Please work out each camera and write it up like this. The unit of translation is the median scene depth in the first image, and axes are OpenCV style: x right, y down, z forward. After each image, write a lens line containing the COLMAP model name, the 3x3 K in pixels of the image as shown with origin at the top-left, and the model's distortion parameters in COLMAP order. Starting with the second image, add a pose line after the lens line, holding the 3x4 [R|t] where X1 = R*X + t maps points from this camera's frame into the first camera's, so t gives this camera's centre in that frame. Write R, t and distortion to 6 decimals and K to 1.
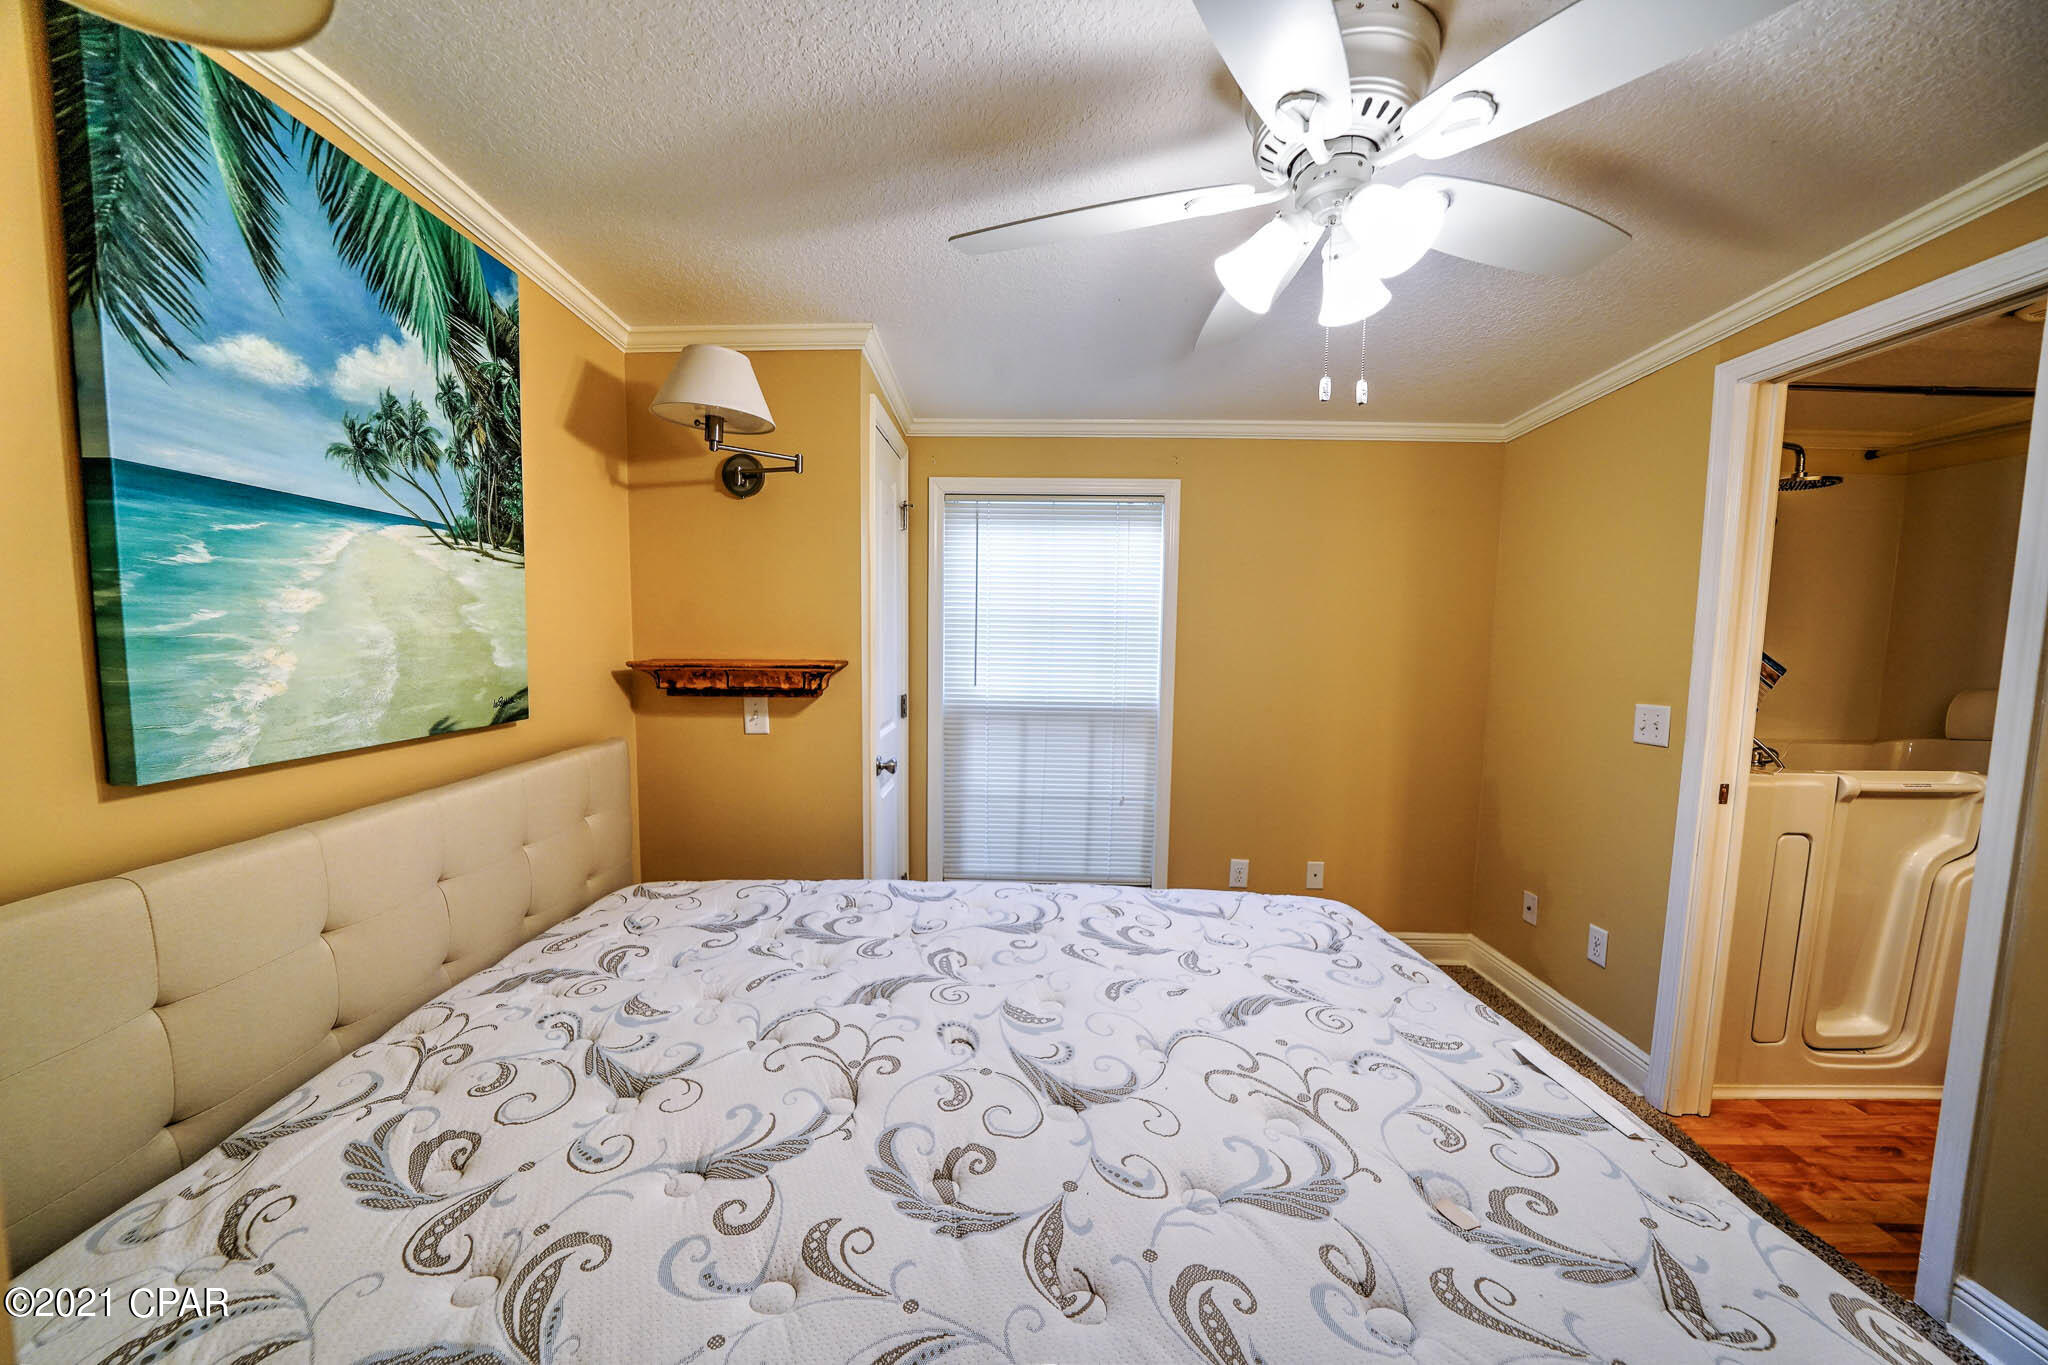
lens RADIAL K [[713.3, 0, 1007.0], [0, 713.3, 689.8], [0, 0, 1]] dist [-0.025316, 0.003095]
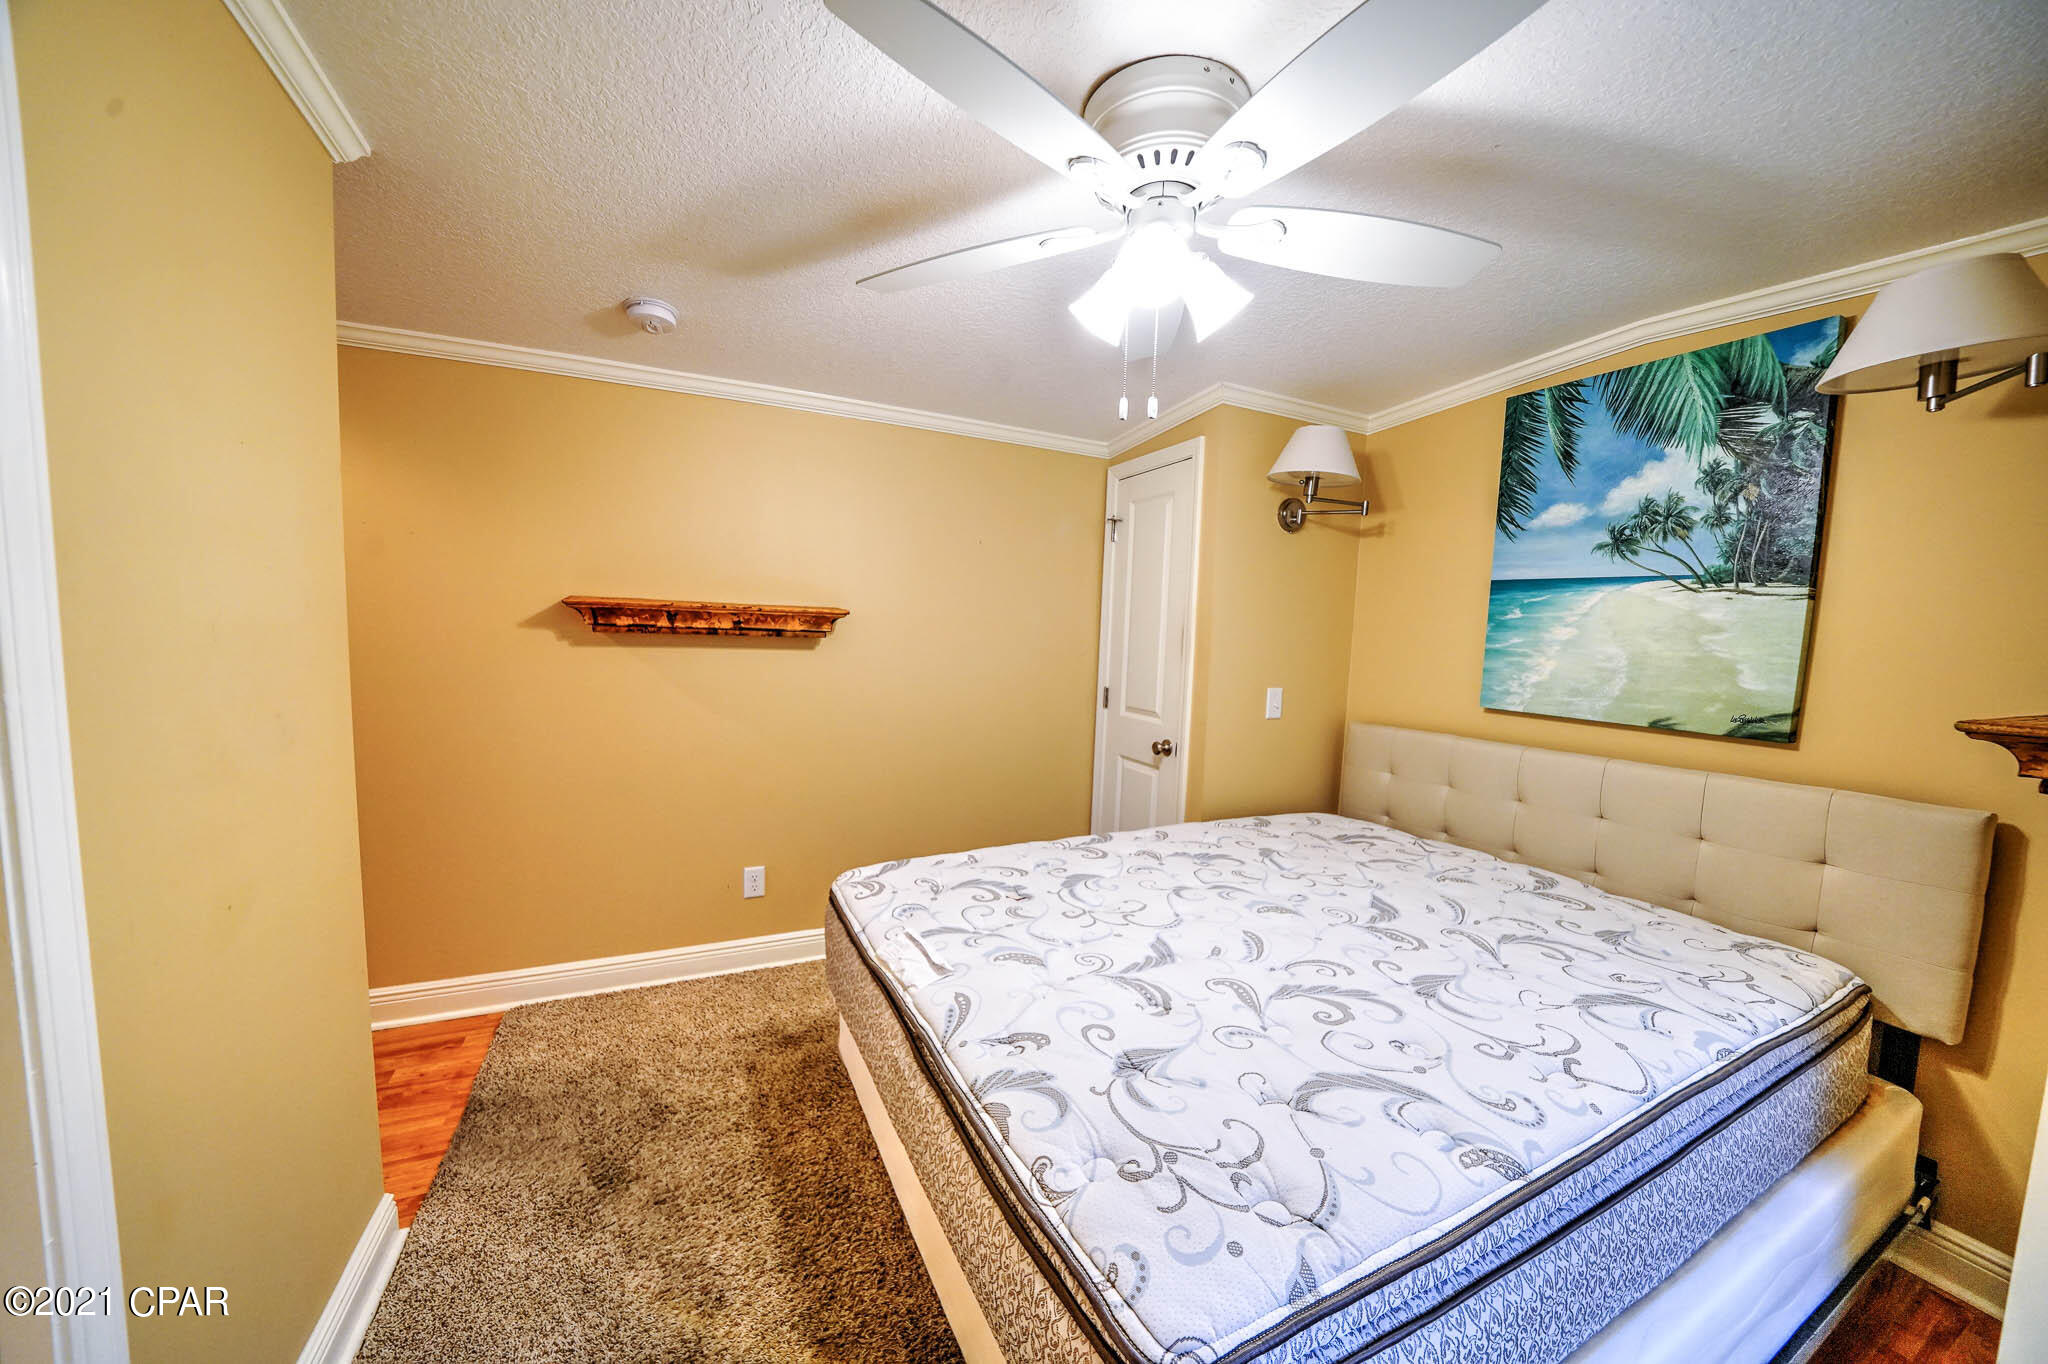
lens RADIAL K [[713.3, 0, 1004.9], [0, 713.3, 687.6], [0, 0, 1]] dist [-0.025316, 0.003095]
pose [[-0.895539, -0.002537, -0.444976, 0.996088], [-0.079044, 0.984988, 0.153464, -0.129719], [0.437907, 0.172606, -0.882295, 1.696444]]
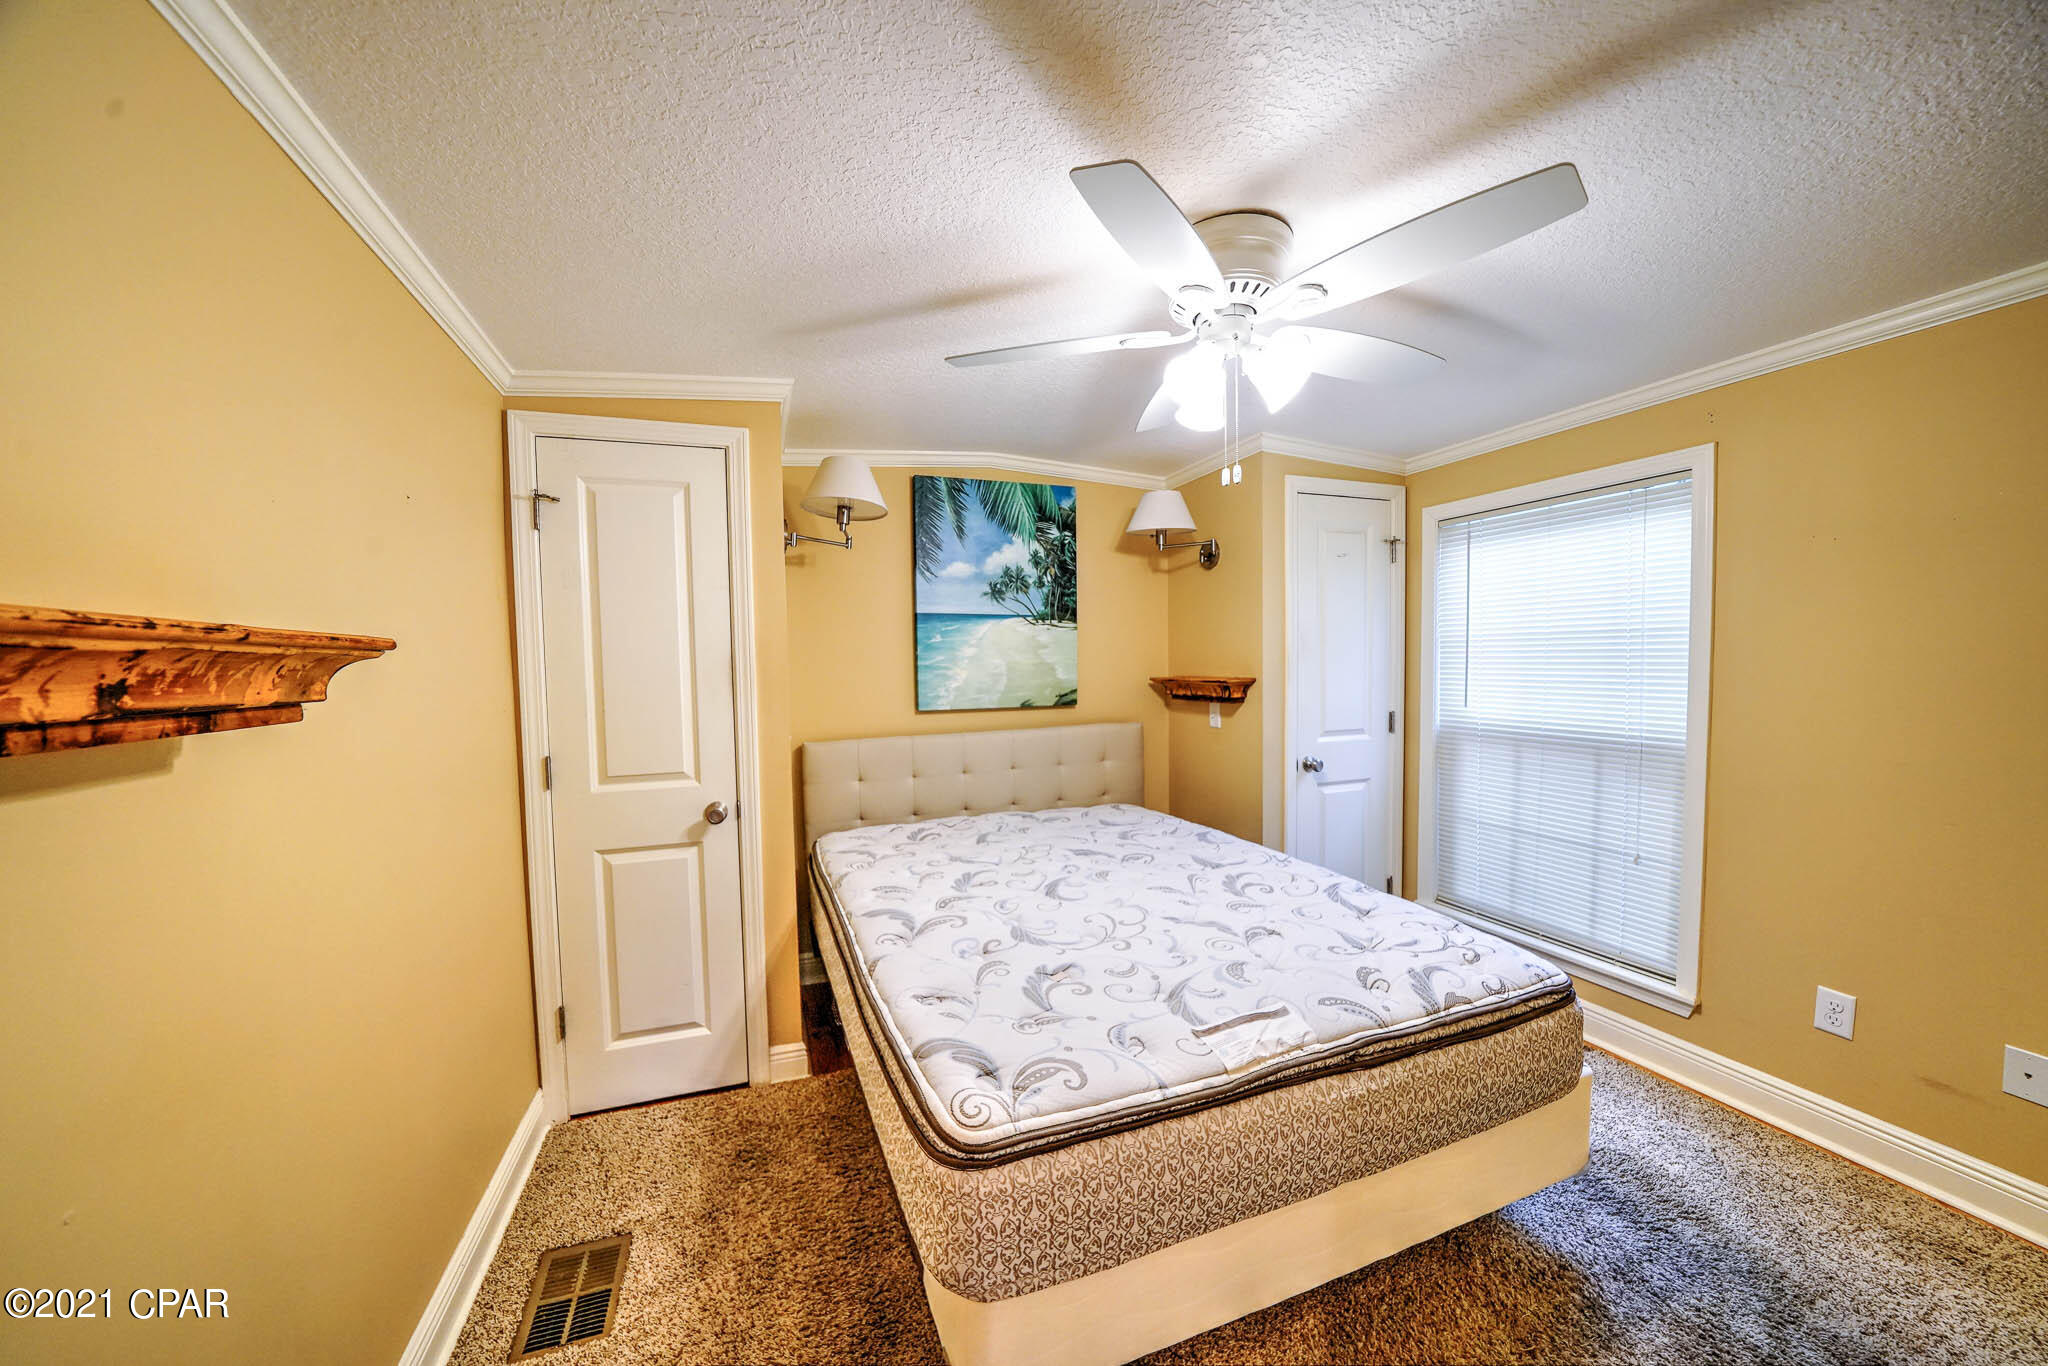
lens RADIAL K [[713.3, 0, 1005.1], [0, 713.3, 693.6], [0, 0, 1]] dist [-0.025316, 0.003095]
pose [[0.357998, 0.024765, -0.933394, 1.385111], [-0.054381, 0.998504, 0.005635, 0.011123], [0.932138, 0.048741, 0.358809, 0.105528]]
